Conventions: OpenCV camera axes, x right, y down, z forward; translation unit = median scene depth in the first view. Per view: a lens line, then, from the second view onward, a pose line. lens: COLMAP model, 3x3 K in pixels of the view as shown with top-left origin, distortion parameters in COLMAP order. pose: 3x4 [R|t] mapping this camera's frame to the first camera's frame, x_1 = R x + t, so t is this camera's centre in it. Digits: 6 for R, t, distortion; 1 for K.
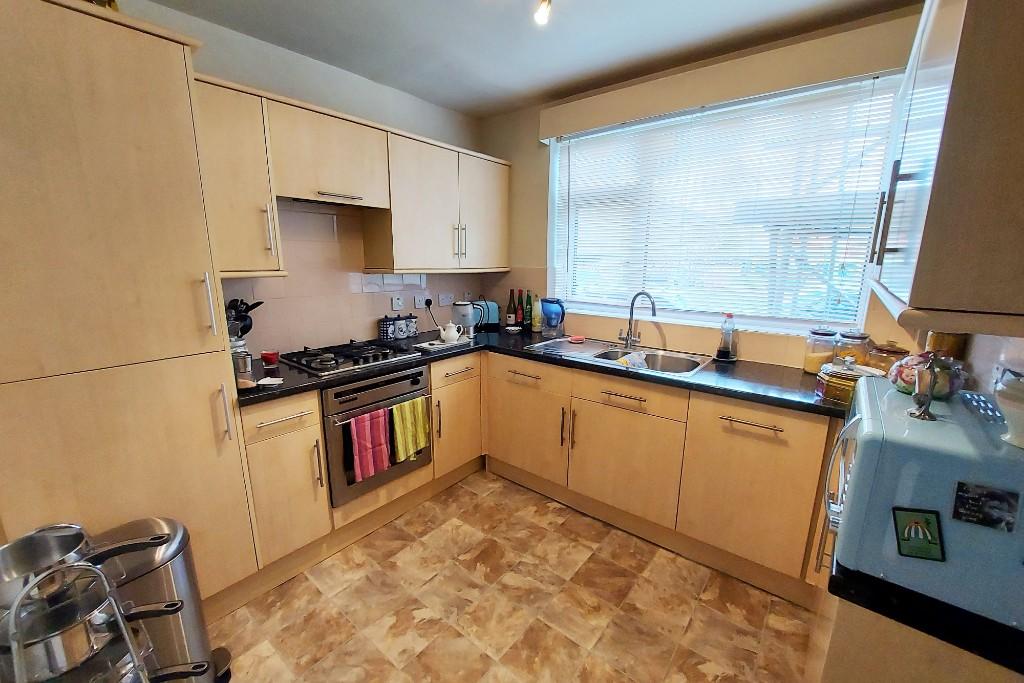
lens RADIAL K [[409.3, 0, 516.0], [0, 409.3, 345.4], [0, 0, 1]] dist [-0.008340, -0.001169]
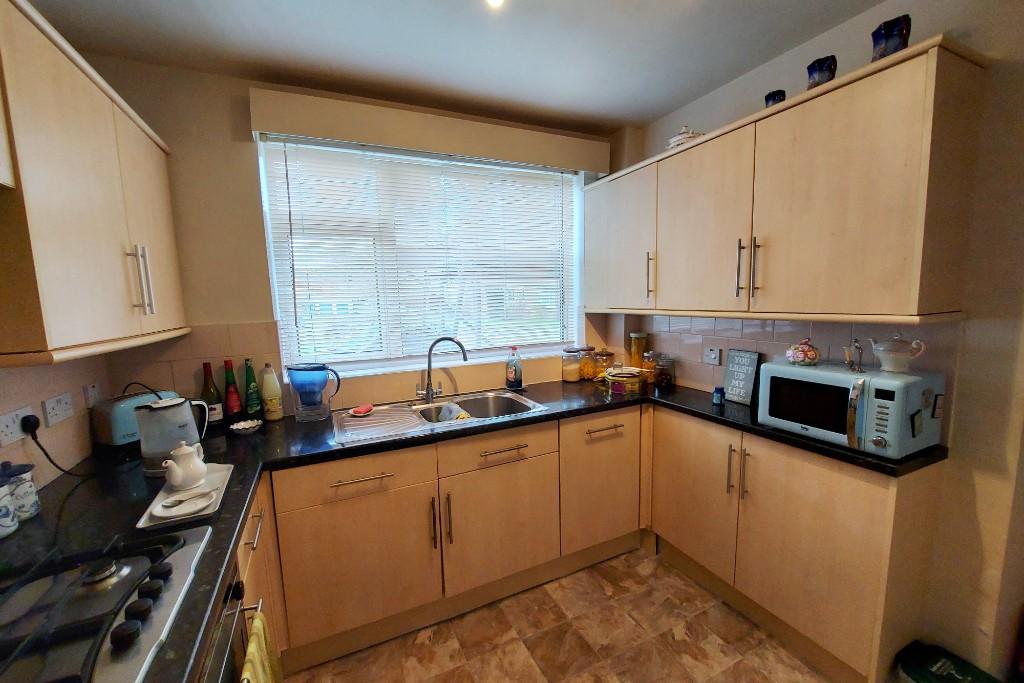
lens RADIAL K [[409.3, 0, 513.2], [0, 409.3, 341.5], [0, 0, 1]] dist [-0.008340, -0.001169]
pose [[0.439490, -0.124220, 0.889617, -0.440176], [0.215215, 0.976107, 0.029976, -0.116494], [-0.872084, 0.178285, 0.455723, 0.456108]]
